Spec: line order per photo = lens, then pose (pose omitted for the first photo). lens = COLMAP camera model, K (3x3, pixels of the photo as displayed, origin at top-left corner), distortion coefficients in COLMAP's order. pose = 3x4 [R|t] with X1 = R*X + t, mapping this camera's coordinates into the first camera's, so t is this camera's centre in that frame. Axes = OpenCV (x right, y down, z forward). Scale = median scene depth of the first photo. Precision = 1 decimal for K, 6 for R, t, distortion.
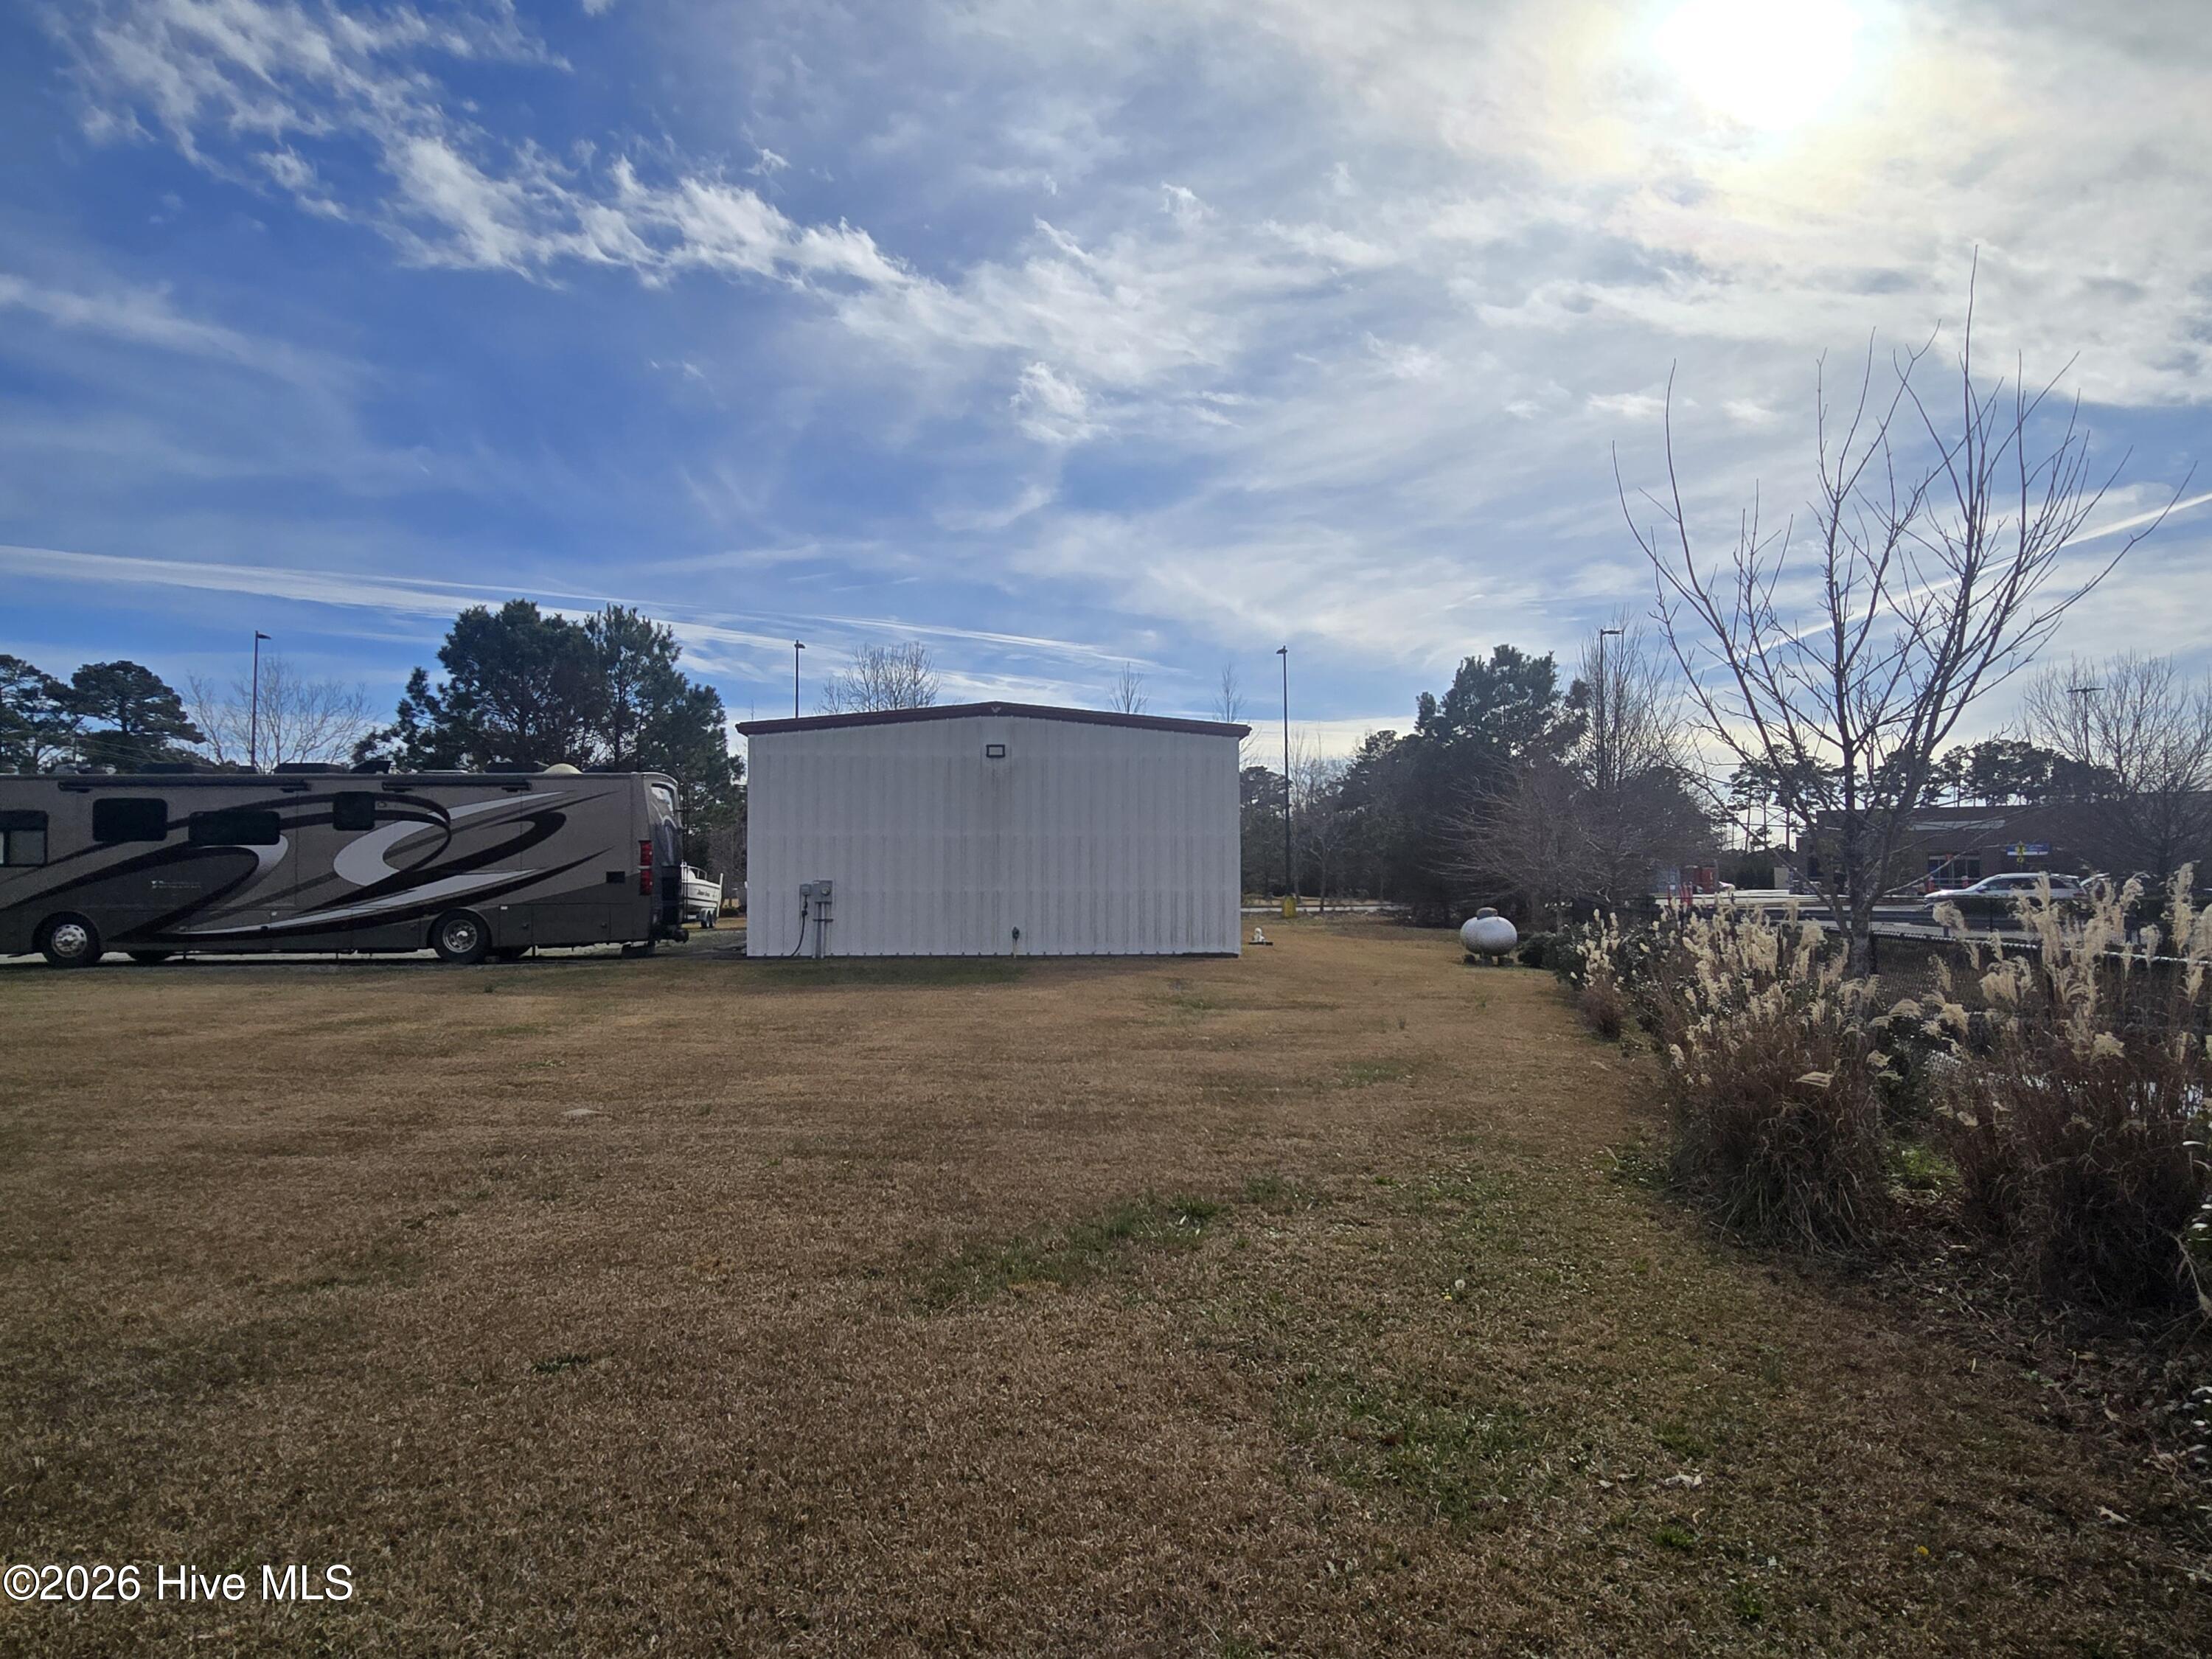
lens RADIAL K [[1502.3, 0, 1106.0], [0, 1502.3, 829.5], [0, 0, 1]] dist [0.003859, -0.001812]
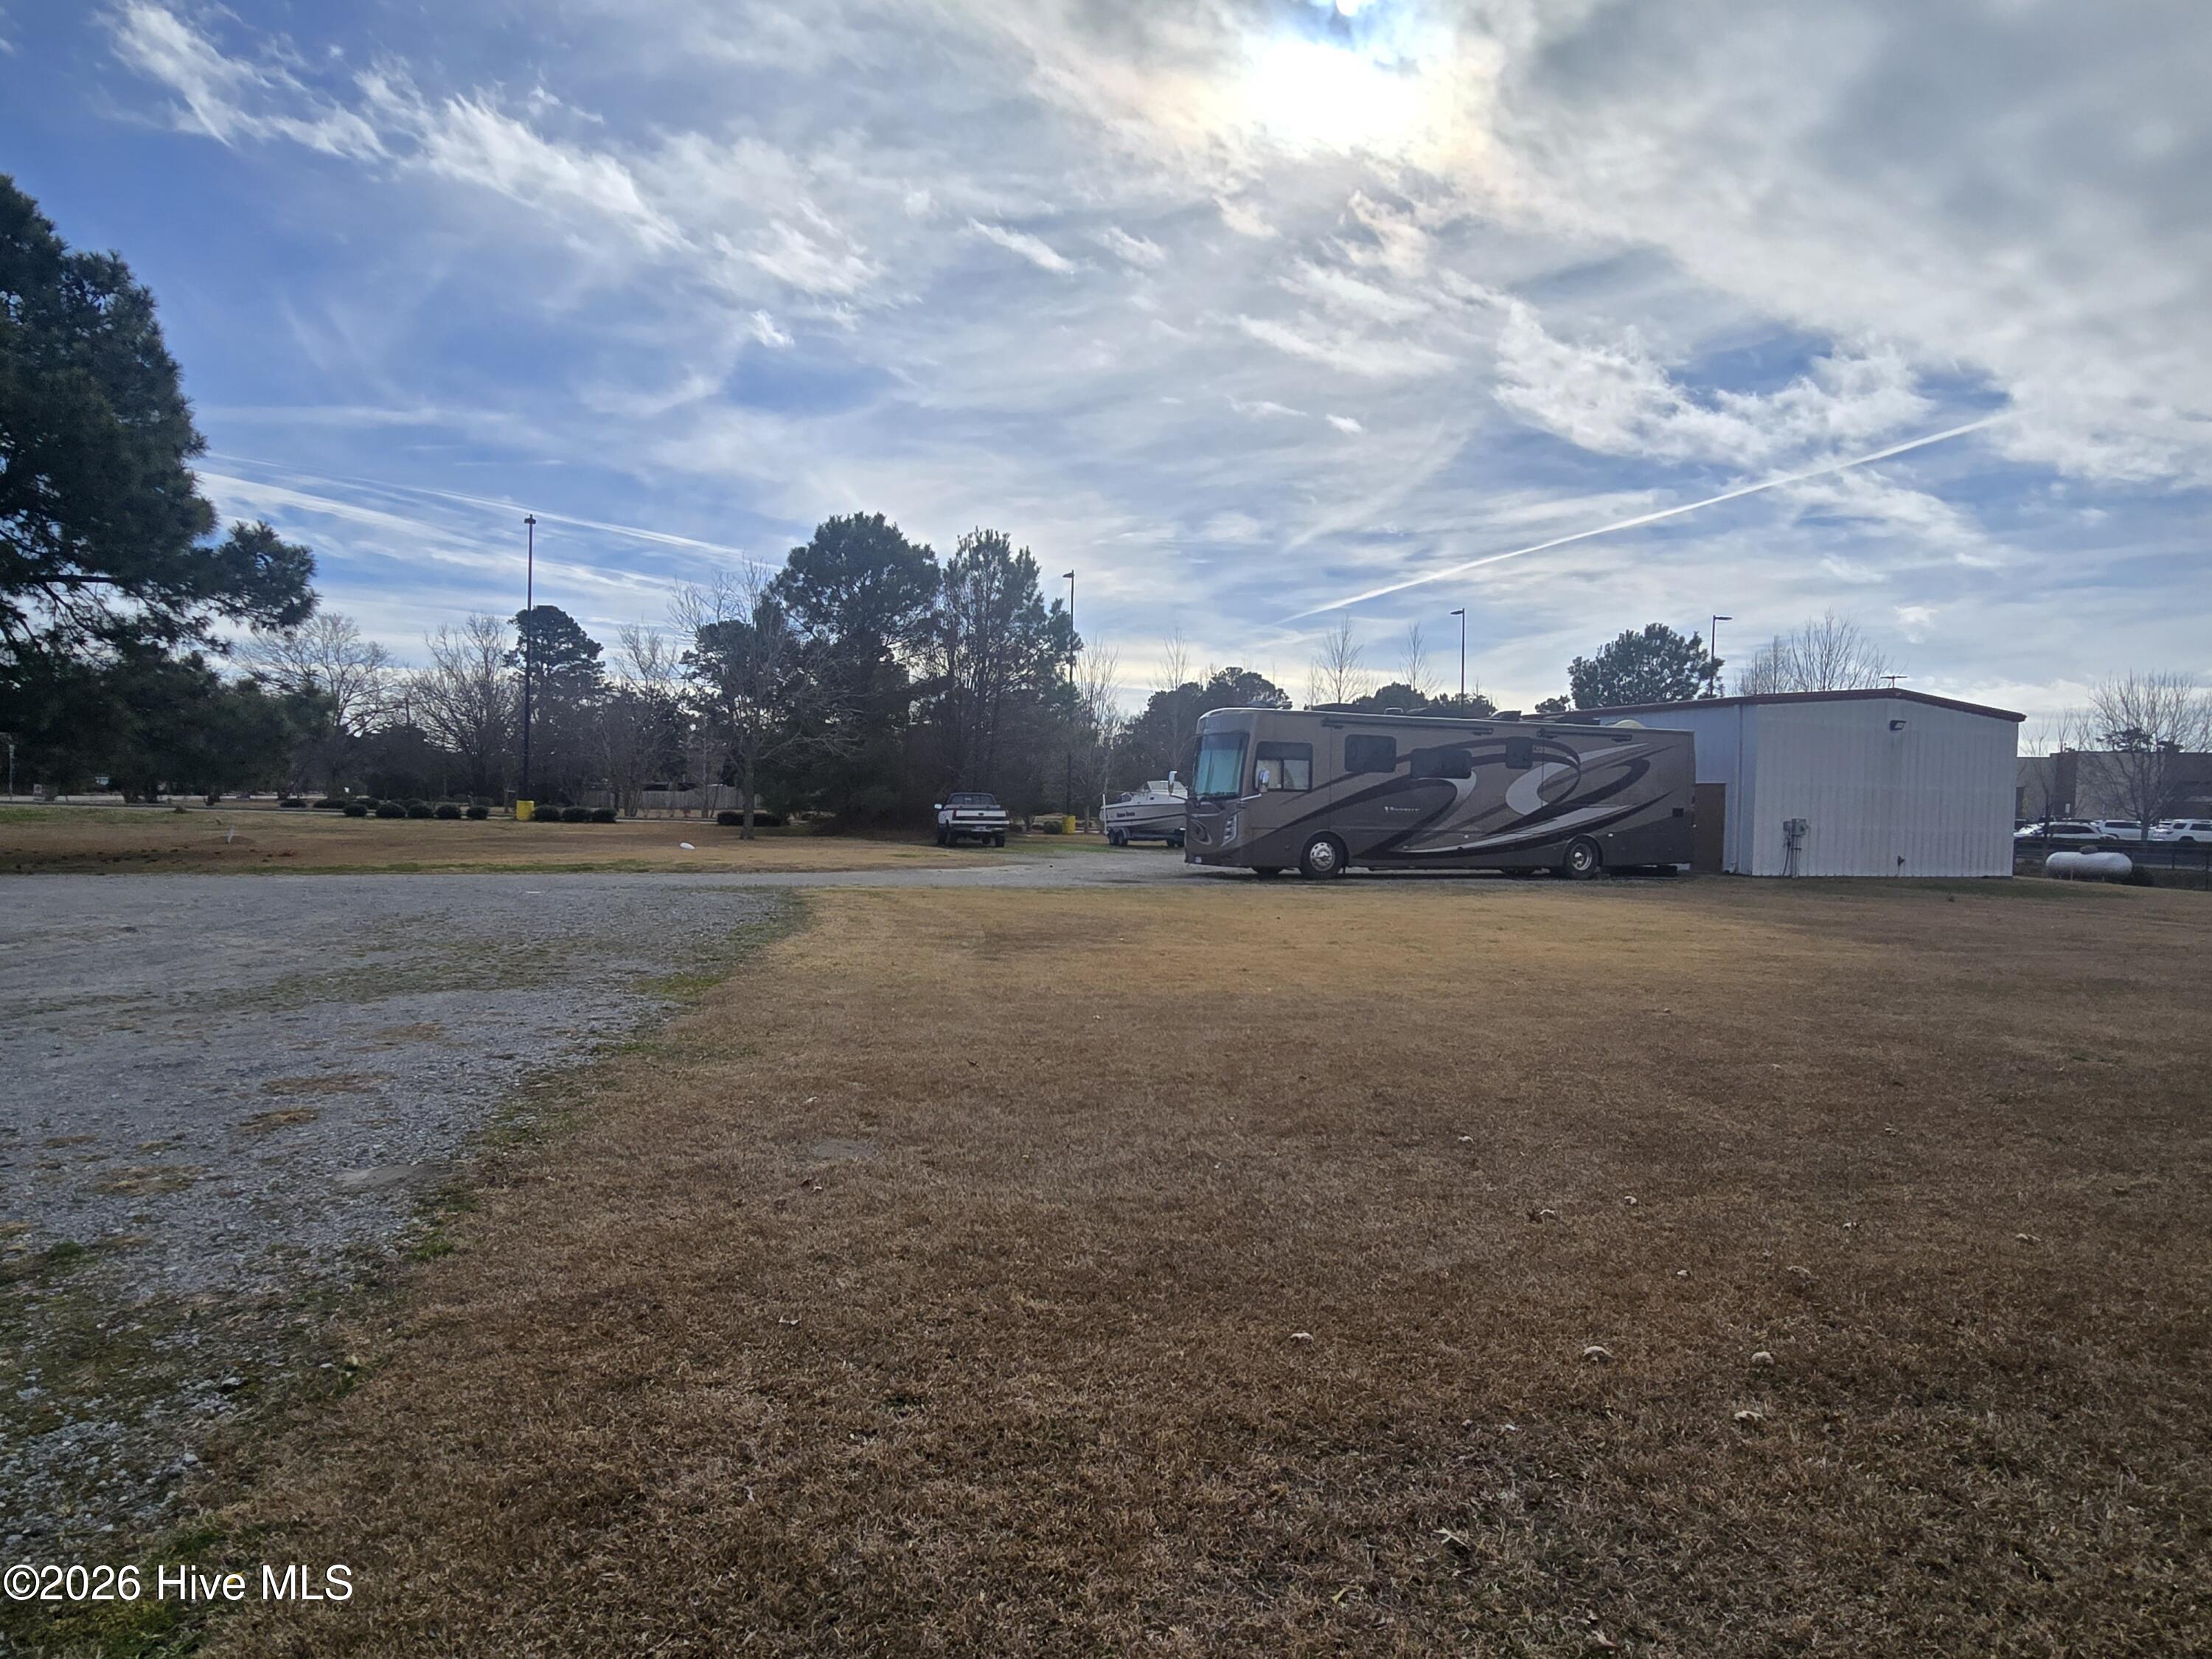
lens RADIAL K [[1502.3, 0, 1106.0], [0, 1502.3, 829.5], [0, 0, 1]] dist [0.003859, -0.001812]
pose [[0.942258, 0.021451, 0.334200, -1.231559], [-0.040807, 0.997864, 0.051005, 0.001098], [-0.332392, -0.061698, 0.941121, -0.028084]]
